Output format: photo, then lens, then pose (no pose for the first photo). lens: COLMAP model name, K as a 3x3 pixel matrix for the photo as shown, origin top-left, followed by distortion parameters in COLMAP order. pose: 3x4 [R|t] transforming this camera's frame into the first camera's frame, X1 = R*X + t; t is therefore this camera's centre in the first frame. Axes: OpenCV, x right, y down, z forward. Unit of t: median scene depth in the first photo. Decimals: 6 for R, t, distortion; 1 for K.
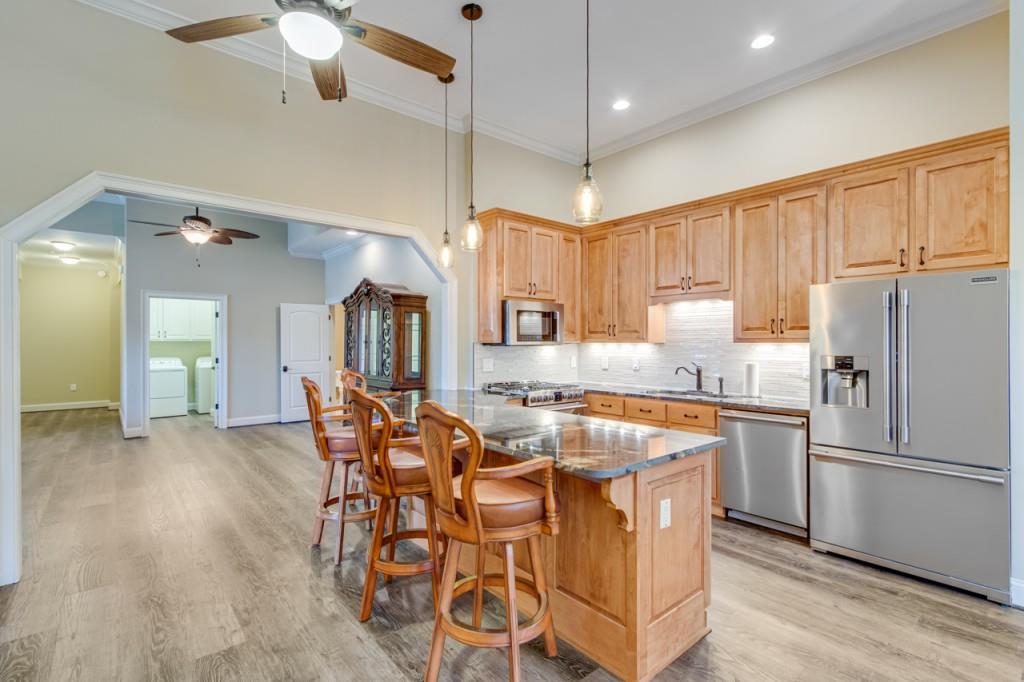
lens RADIAL K [[471.1, 0, 498.3], [0, 471.1, 342.0], [0, 0, 1]] dist [0.002356, 0.000275]
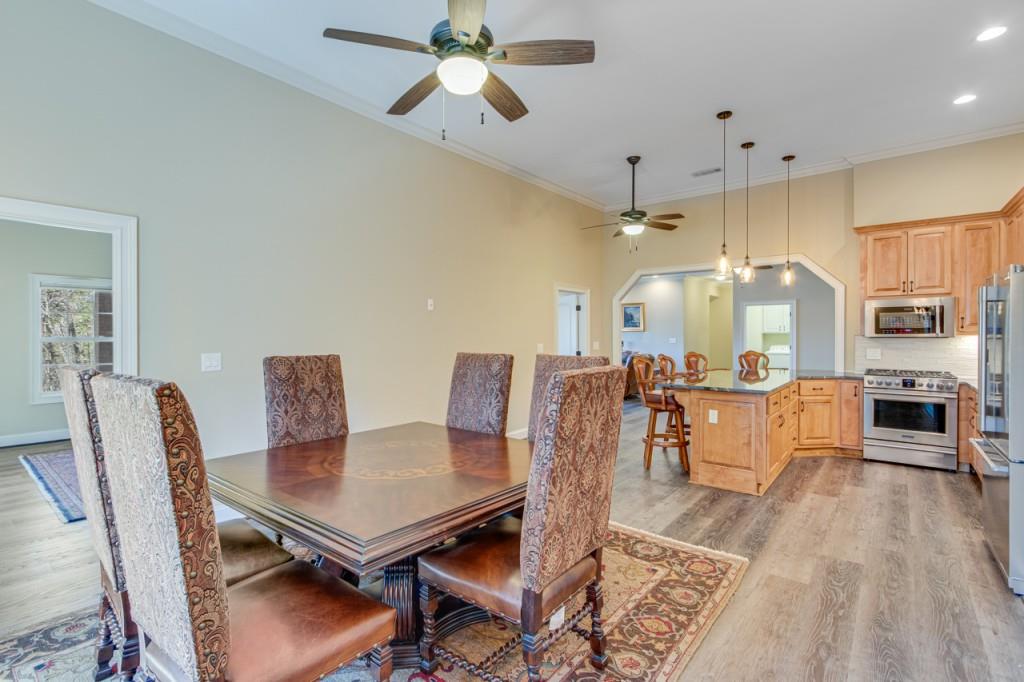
lens RADIAL K [[482.2, 0, 512.0], [0, 482.2, 341.0], [0, 0, 1]] dist [0.001012, 0.000117]
pose [[0.208028, 0.011413, -0.978056, 0.972813], [0.007202, 0.999887, 0.013199, -0.006467], [0.978096, -0.009789, 0.207922, -0.146999]]
